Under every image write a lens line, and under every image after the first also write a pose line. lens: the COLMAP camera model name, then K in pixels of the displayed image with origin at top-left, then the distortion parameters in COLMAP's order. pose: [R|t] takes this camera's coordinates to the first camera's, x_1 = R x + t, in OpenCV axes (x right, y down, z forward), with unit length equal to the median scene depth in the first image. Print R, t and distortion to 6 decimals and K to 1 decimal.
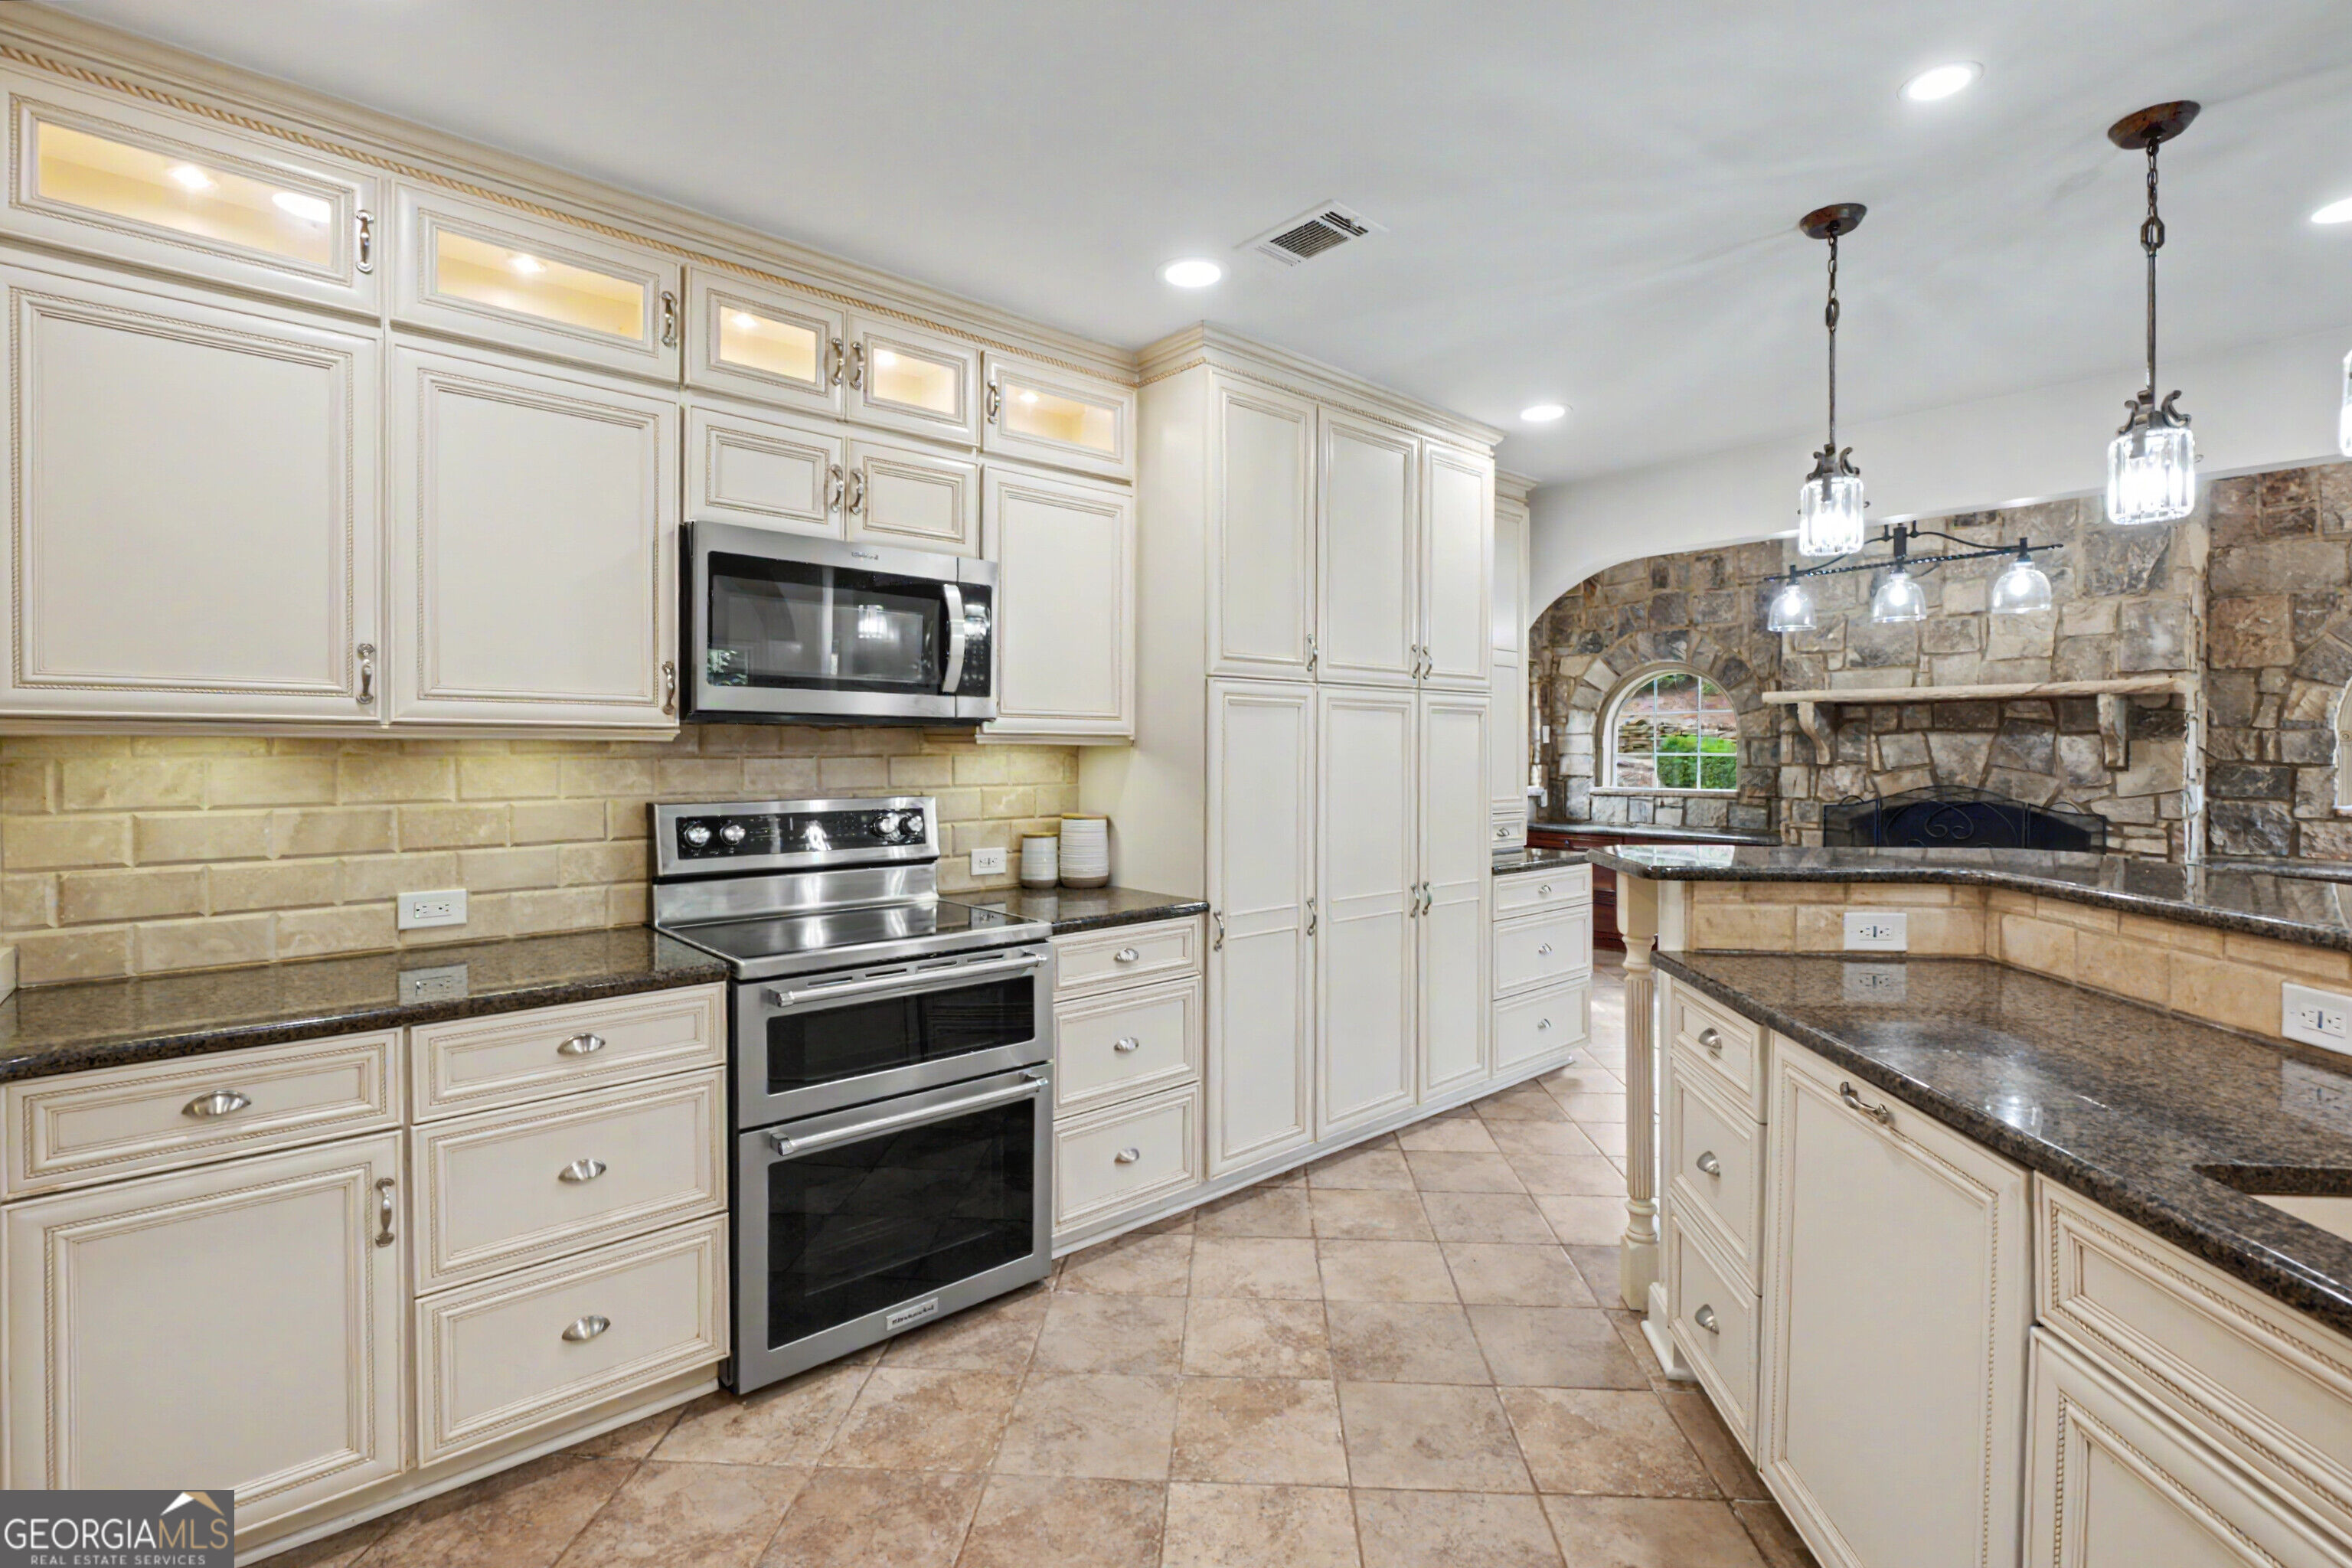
lens RADIAL K [[1048.3, 0, 1174.7], [0, 1048.3, 785.6], [0, 0, 1]] dist [-0.004237, -0.000558]
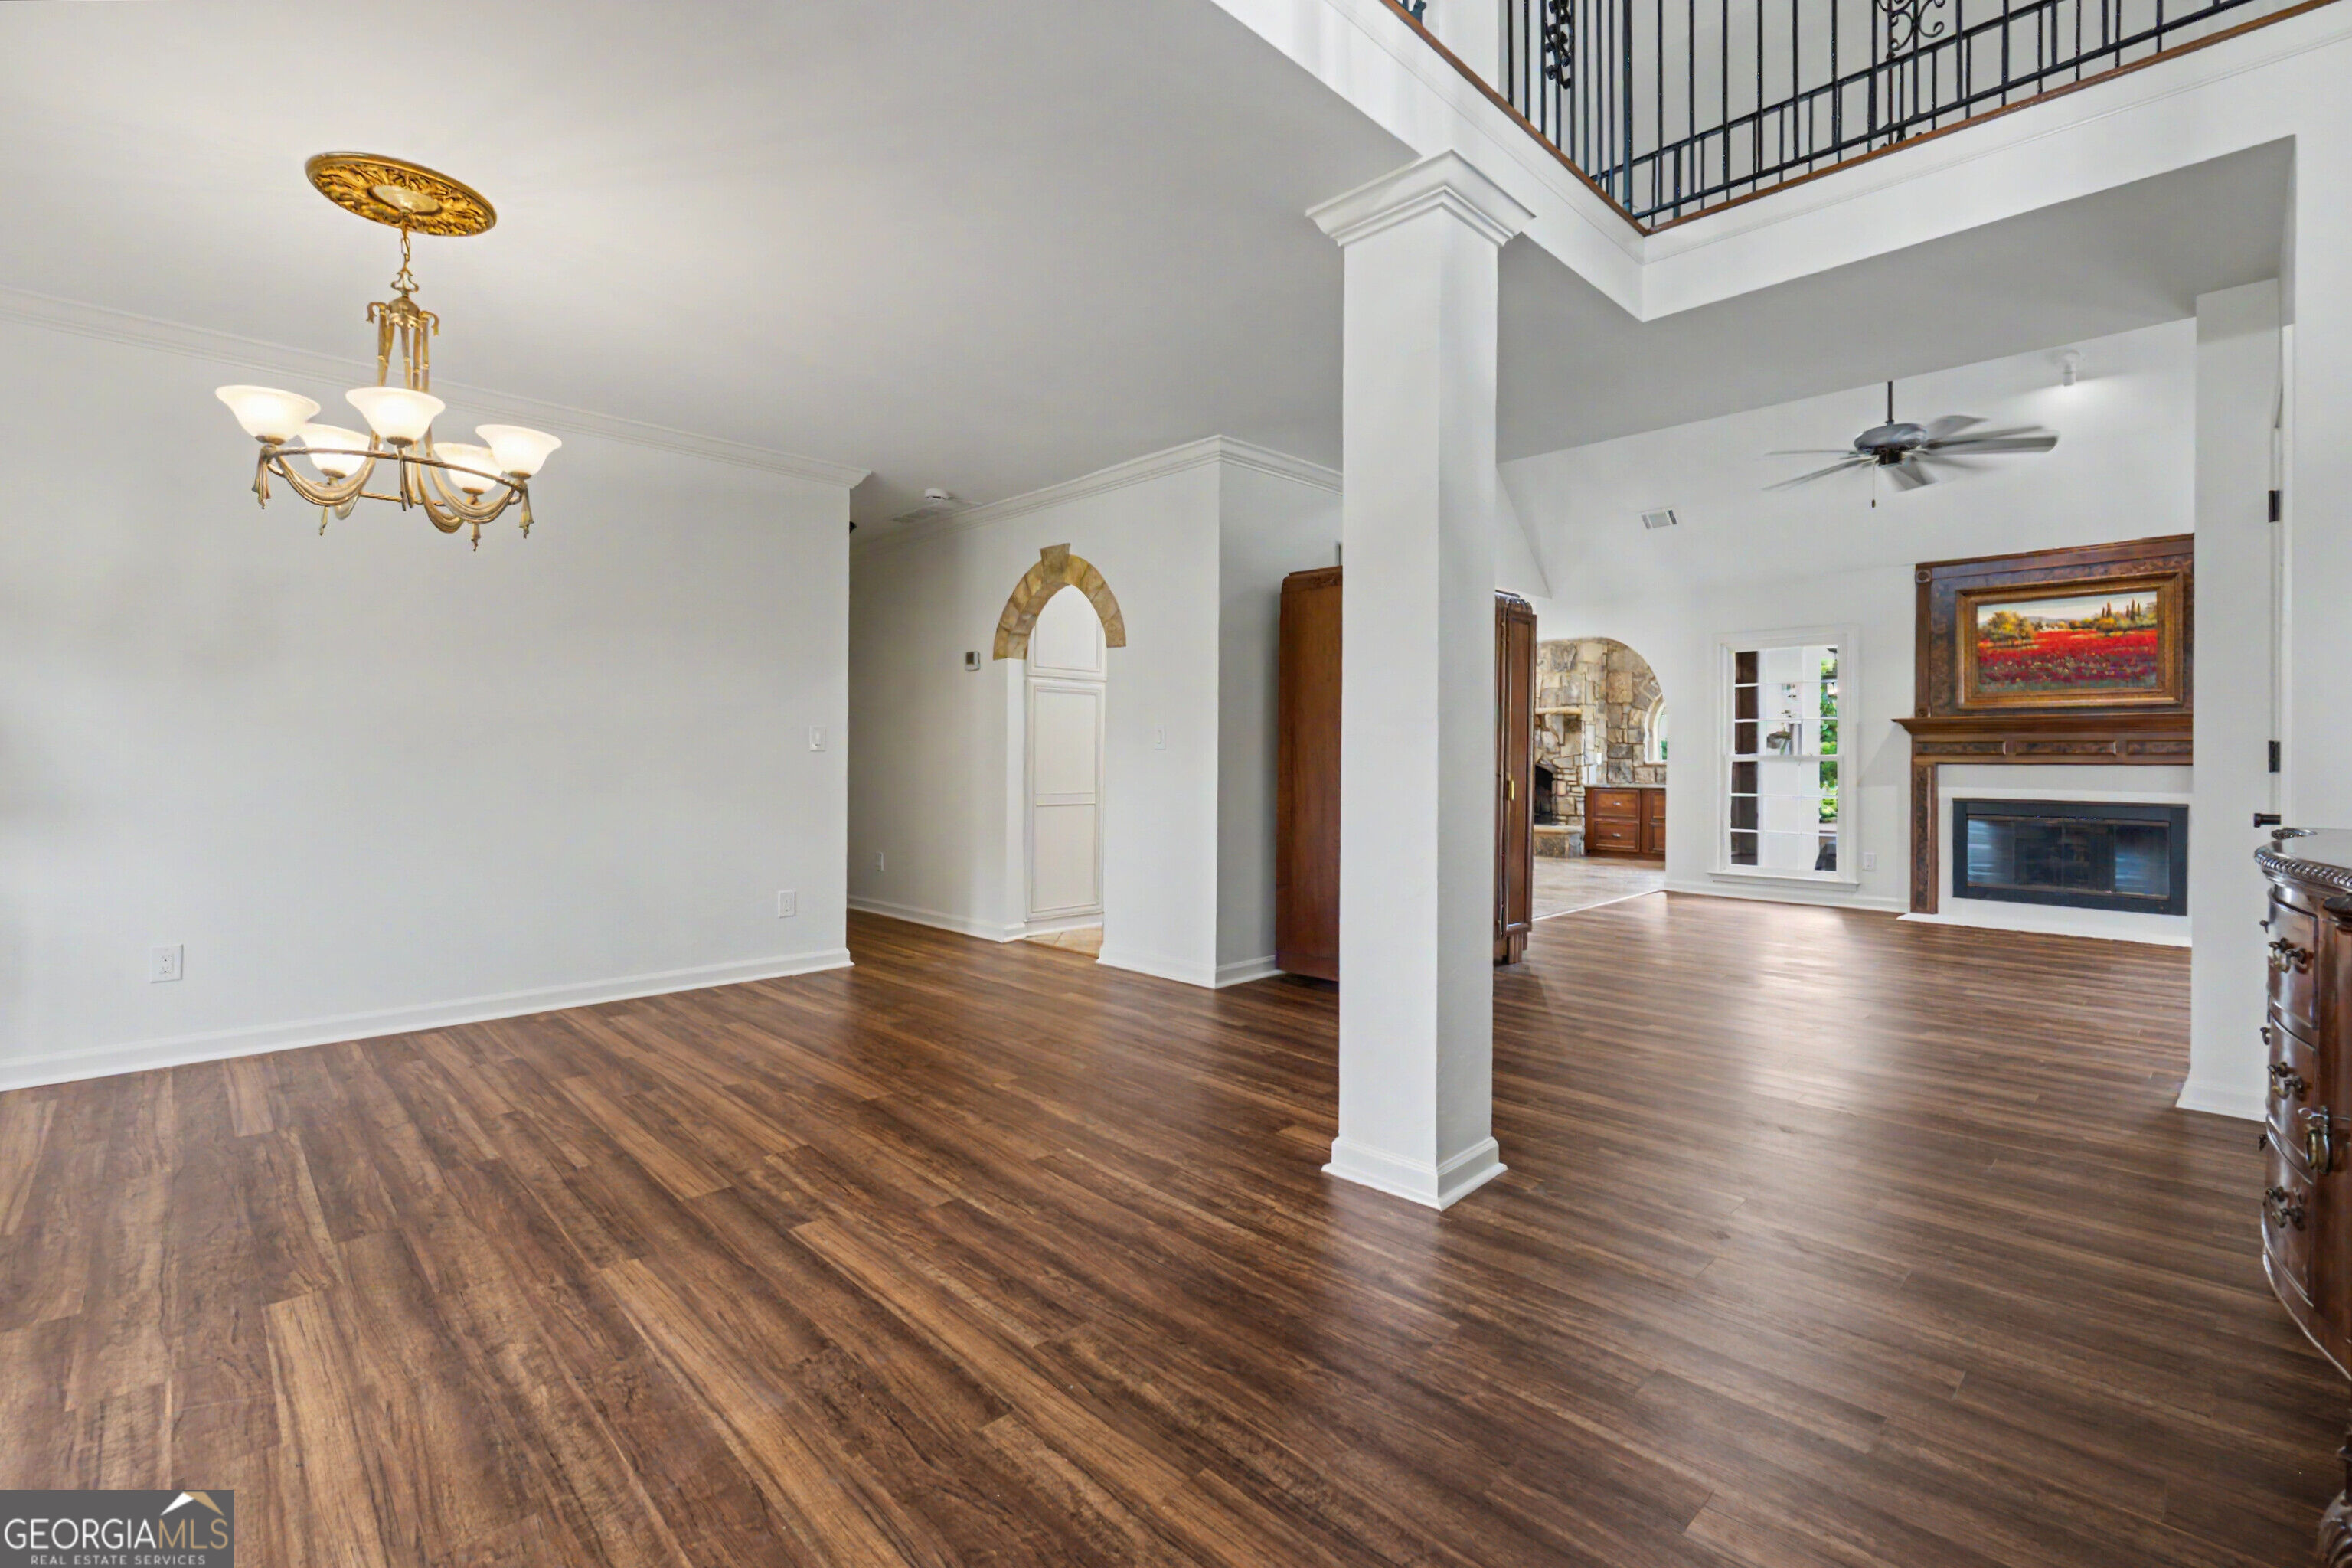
lens RADIAL K [[1025.1, 0, 1193.0], [0, 1025.1, 753.5], [0, 0, 1]] dist [-0.004499, -0.000150]
pose [[0.997529, 0.003790, 0.070148, -0.174287], [-0.000986, 0.999200, -0.039968, 0.182426], [-0.070243, 0.039800, 0.996736, -2.383299]]
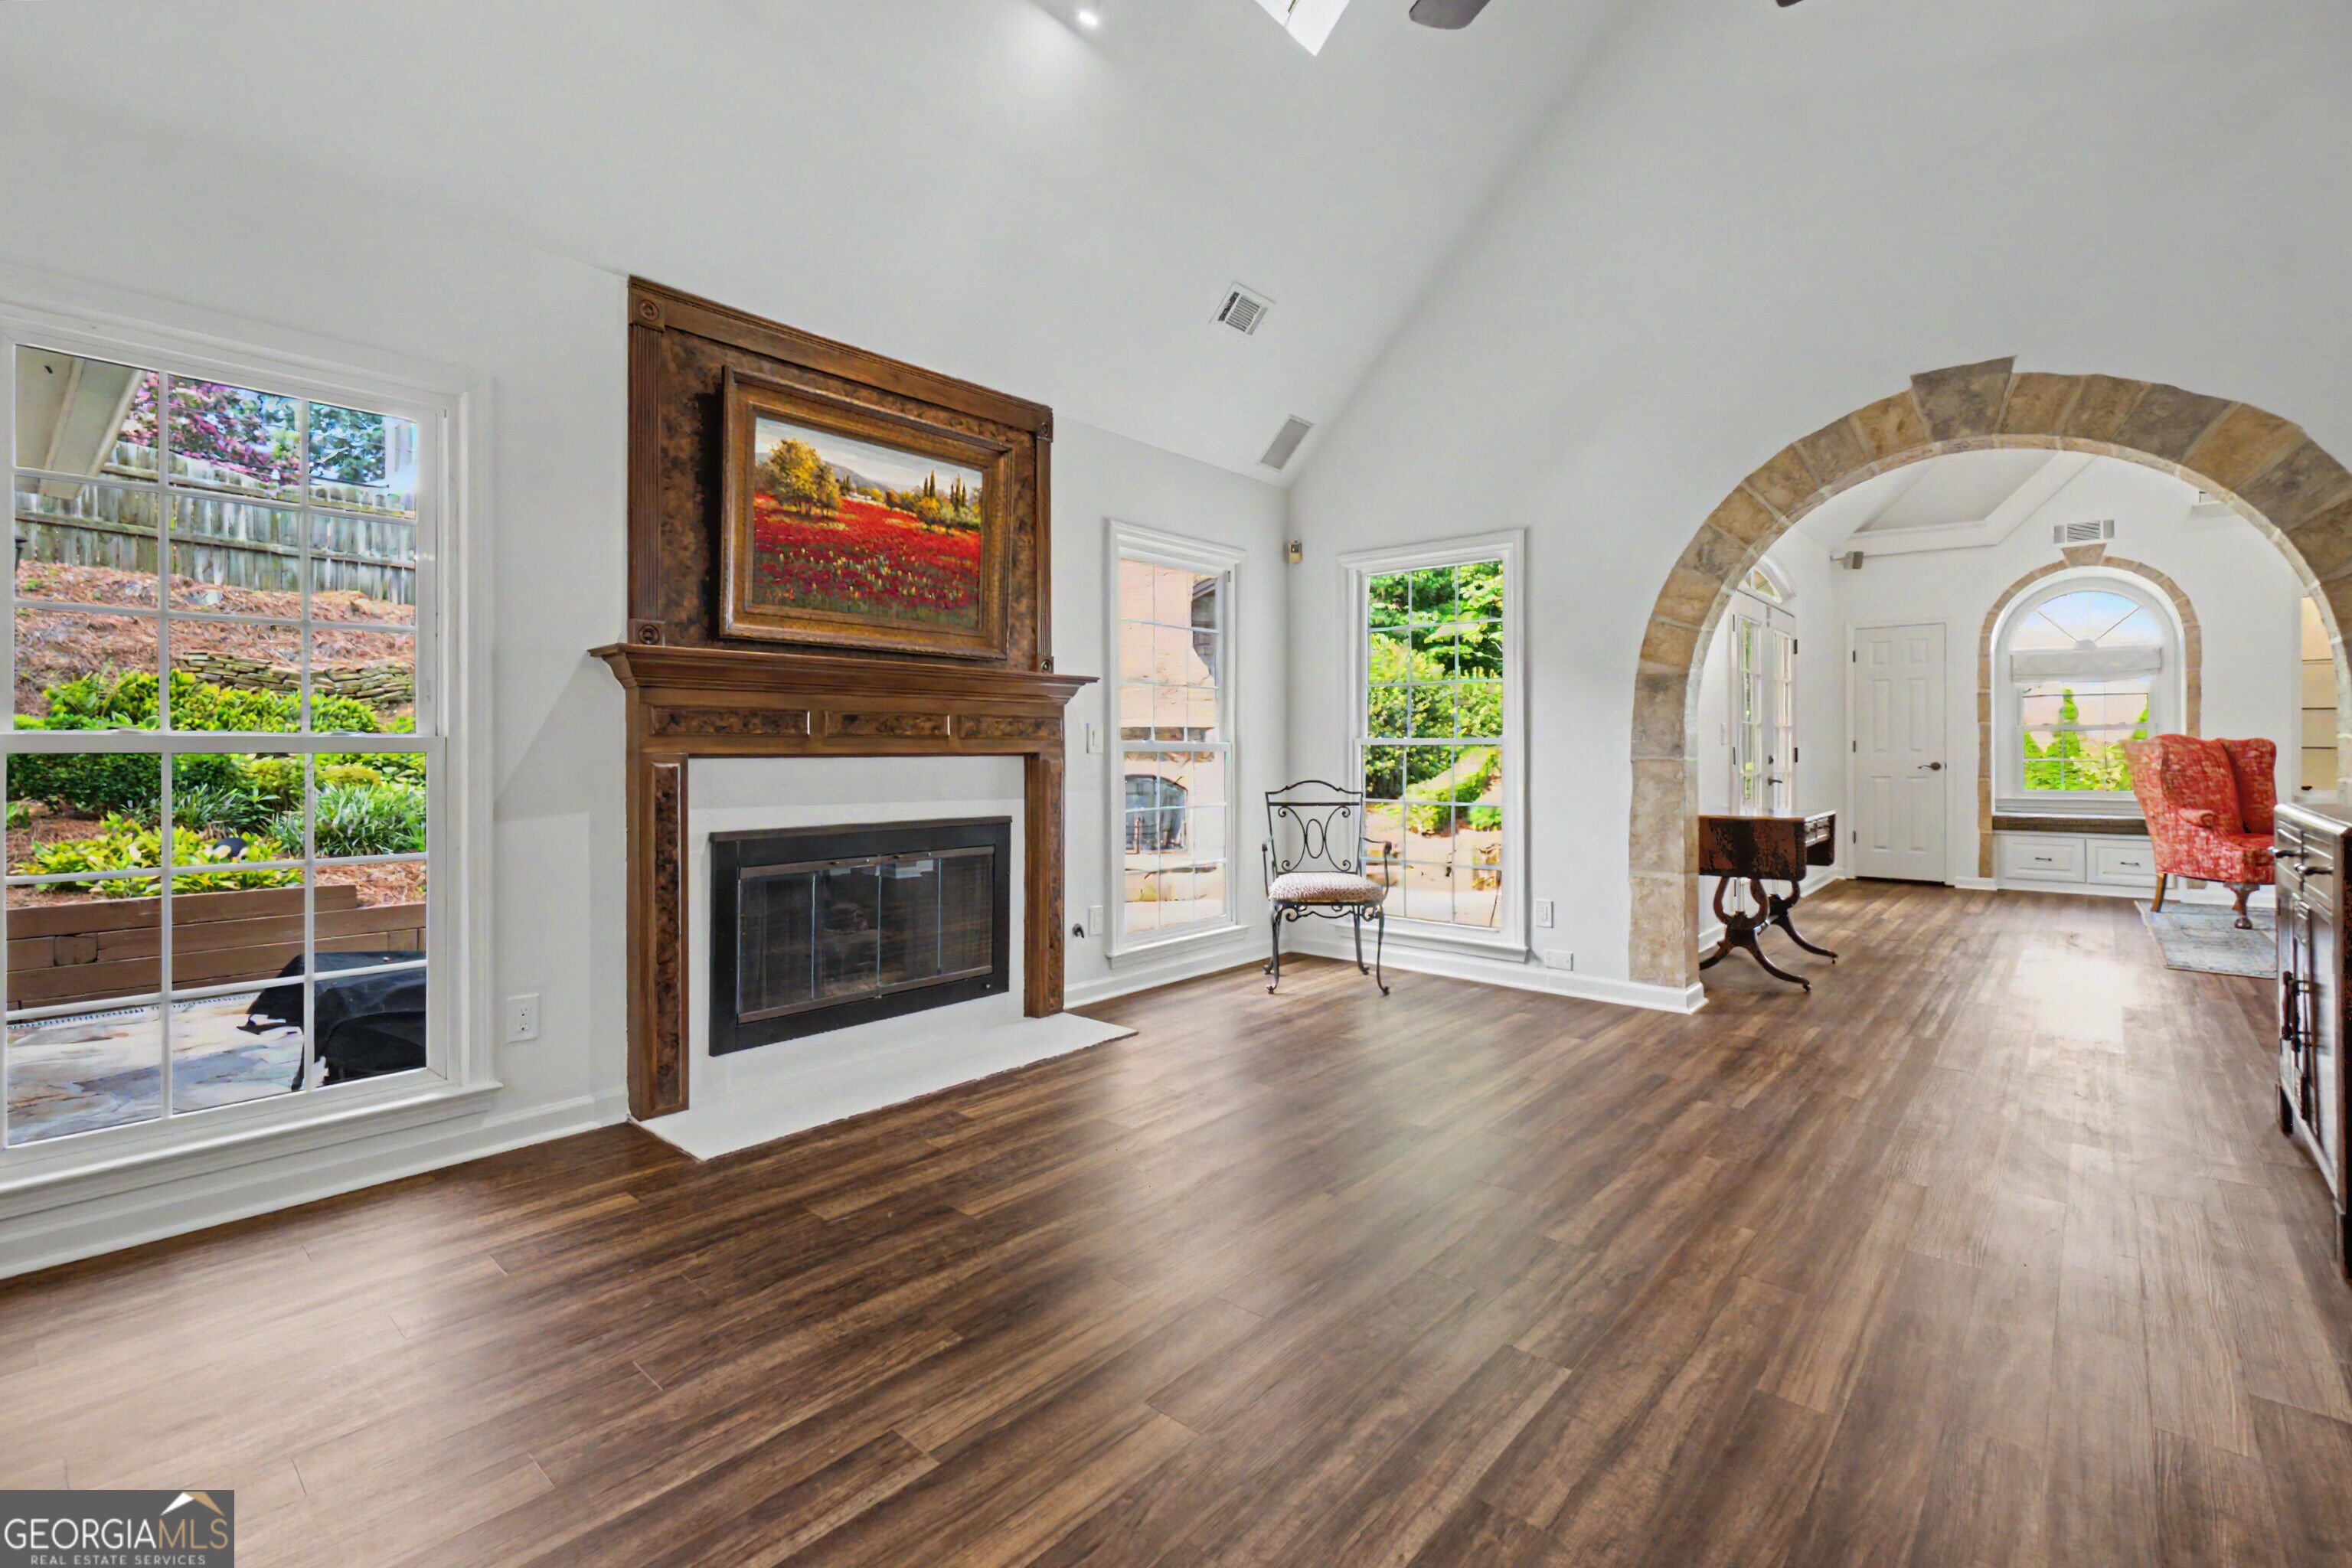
lens RADIAL K [[1048.3, 0, 1175.2], [0, 1048.3, 753.6], [0, 0, 1]] dist [-0.004237, -0.000558]
pose [[-0.137615, -0.007635, 0.990456, 0.728746], [0.034190, 0.999338, 0.012454, 0.099194], [-0.989896, 0.035577, -0.137263, -0.191519]]
